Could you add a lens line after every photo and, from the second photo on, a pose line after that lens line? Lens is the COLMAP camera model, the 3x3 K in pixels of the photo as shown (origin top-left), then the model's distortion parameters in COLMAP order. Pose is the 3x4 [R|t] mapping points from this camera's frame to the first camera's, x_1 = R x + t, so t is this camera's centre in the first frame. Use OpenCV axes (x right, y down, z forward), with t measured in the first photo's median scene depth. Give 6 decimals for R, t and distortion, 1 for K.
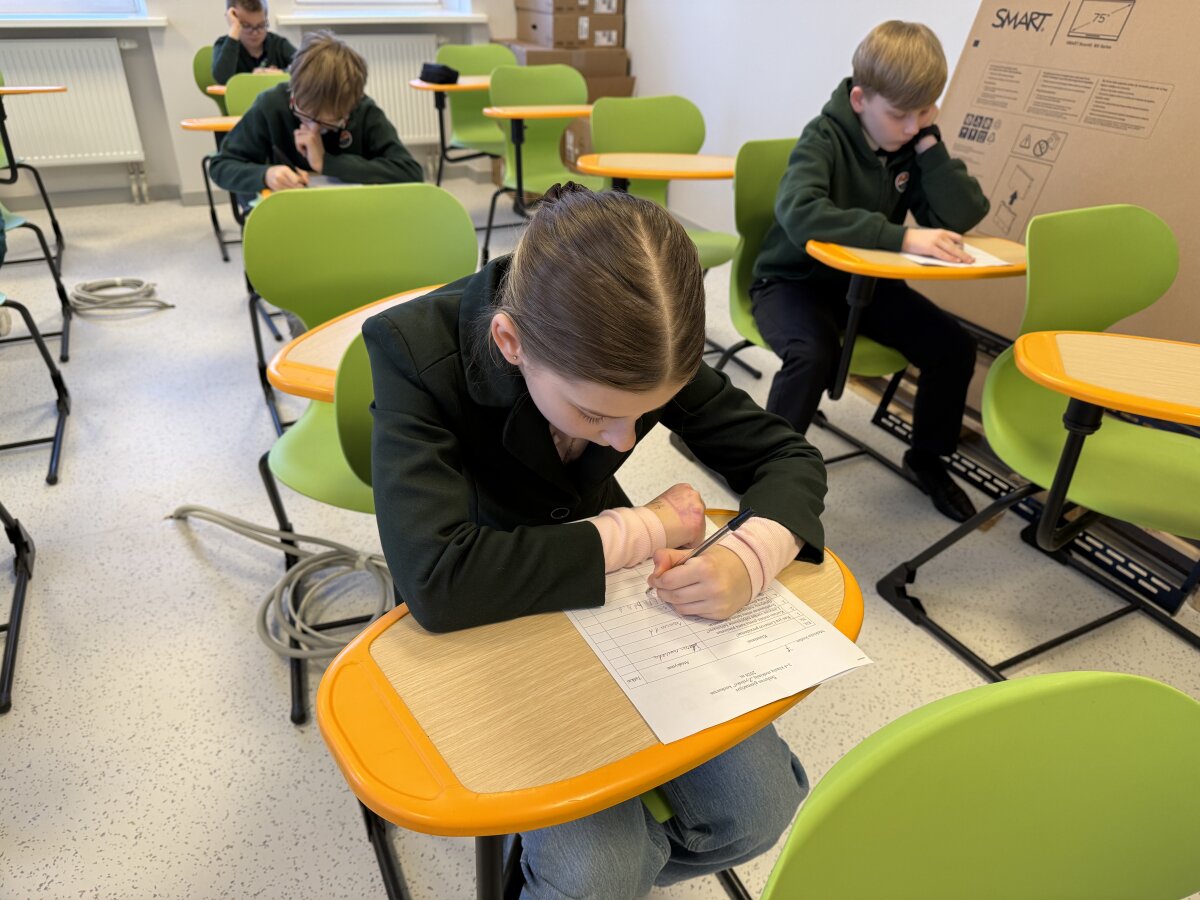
lens RADIAL K [[844.5, 0, 644.2], [0, 844.5, 447.5], [0, 0, 1]] dist [-0.004828, -0.001988]
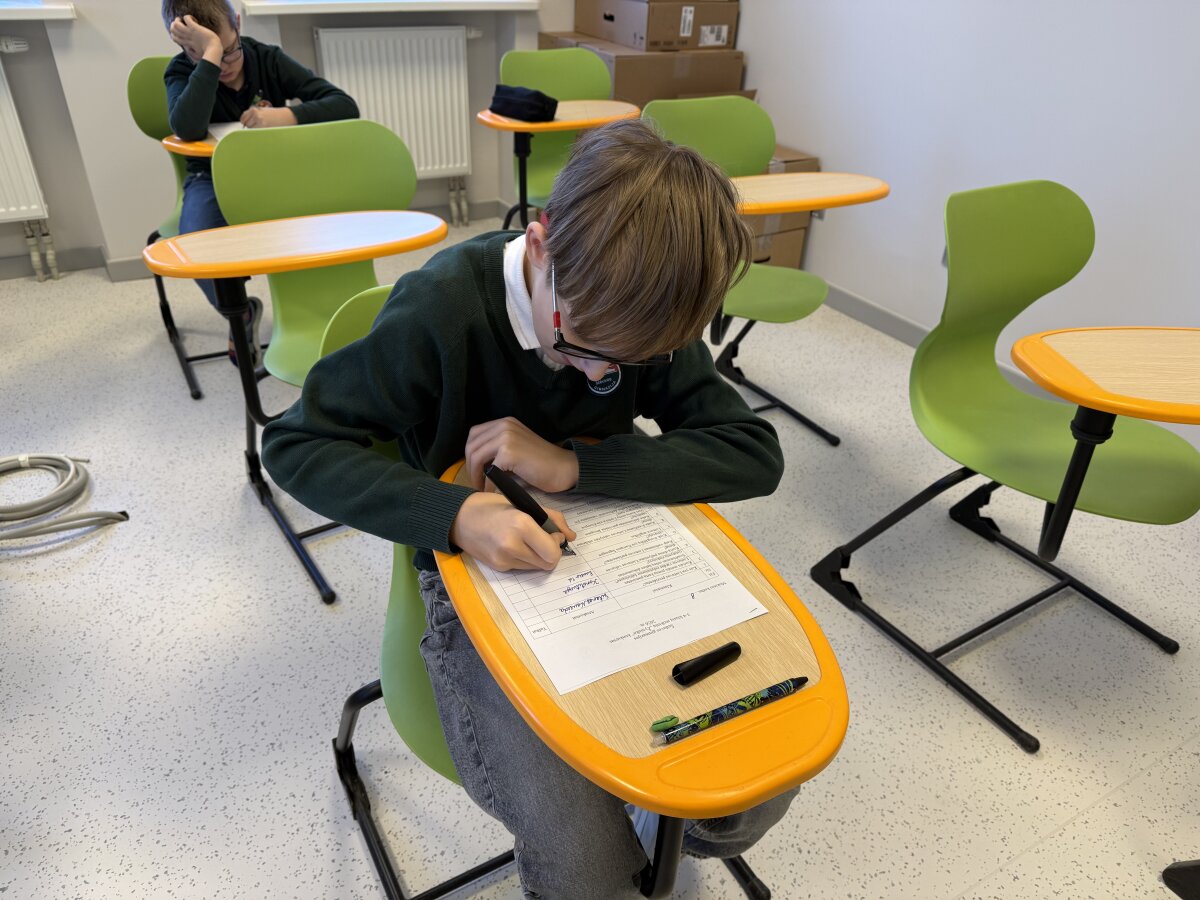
lens RADIAL K [[847.1, 0, 595.5], [0, 847.1, 455.5], [0, 0, 1]] dist [0.008683, -0.008494]
pose [[0.998795, -0.019996, 0.044825, -0.184528], [0.018187, 0.999018, 0.040410, -0.166259], [-0.045589, -0.039546, 0.998177, 0.284519]]
